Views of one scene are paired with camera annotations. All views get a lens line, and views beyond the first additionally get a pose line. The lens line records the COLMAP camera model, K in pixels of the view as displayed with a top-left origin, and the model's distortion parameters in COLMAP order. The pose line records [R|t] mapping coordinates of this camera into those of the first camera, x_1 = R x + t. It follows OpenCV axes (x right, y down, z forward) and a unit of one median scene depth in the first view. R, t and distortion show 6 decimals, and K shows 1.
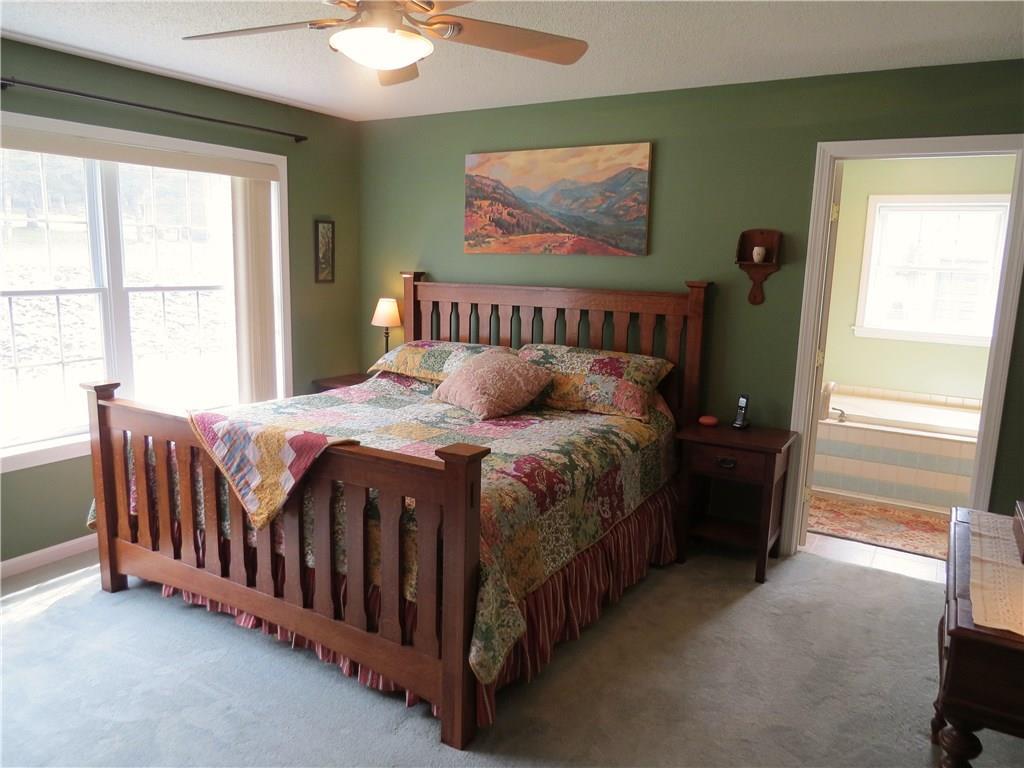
lens RADIAL K [[810.5, 0, 512.0], [0, 810.5, 384.0], [0, 0, 1]] dist [-0.145013, -0.000371]
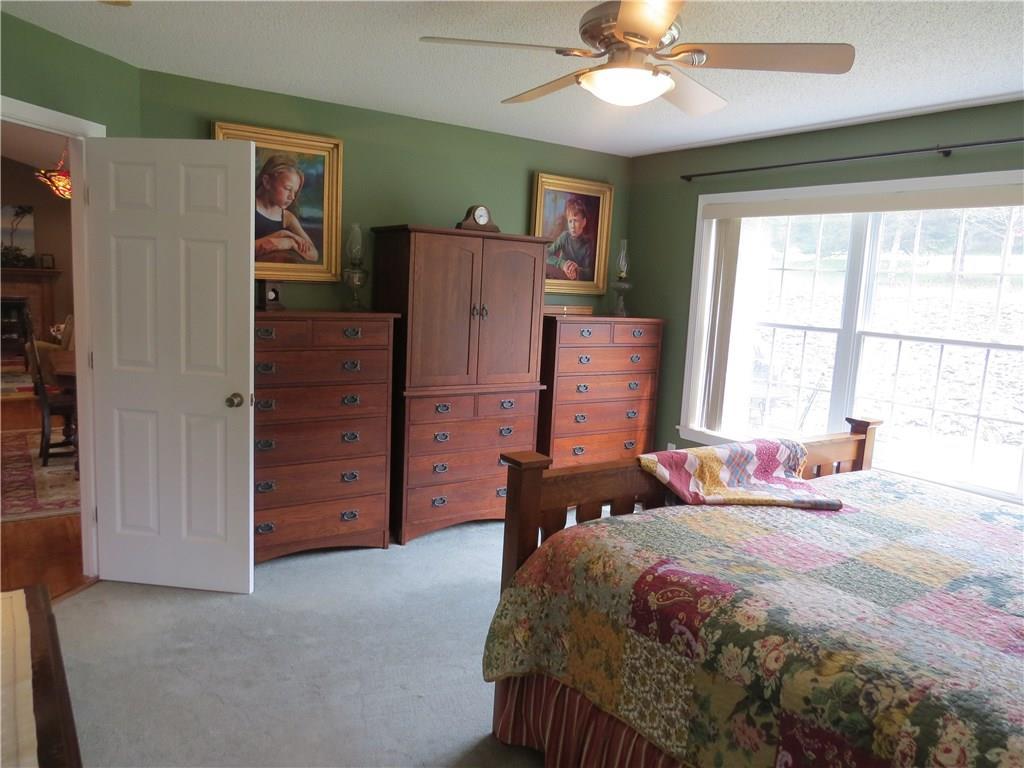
lens RADIAL K [[734.8, 0, 512.0], [0, 734.8, 384.0], [0, 0, 1]] dist [-0.005941, 0.001288]
pose [[-0.447653, 0.068656, -0.891568, 0.595881], [-0.198790, 0.964458, 0.174080, -0.132172], [0.871831, 0.255162, -0.418095, 1.007495]]
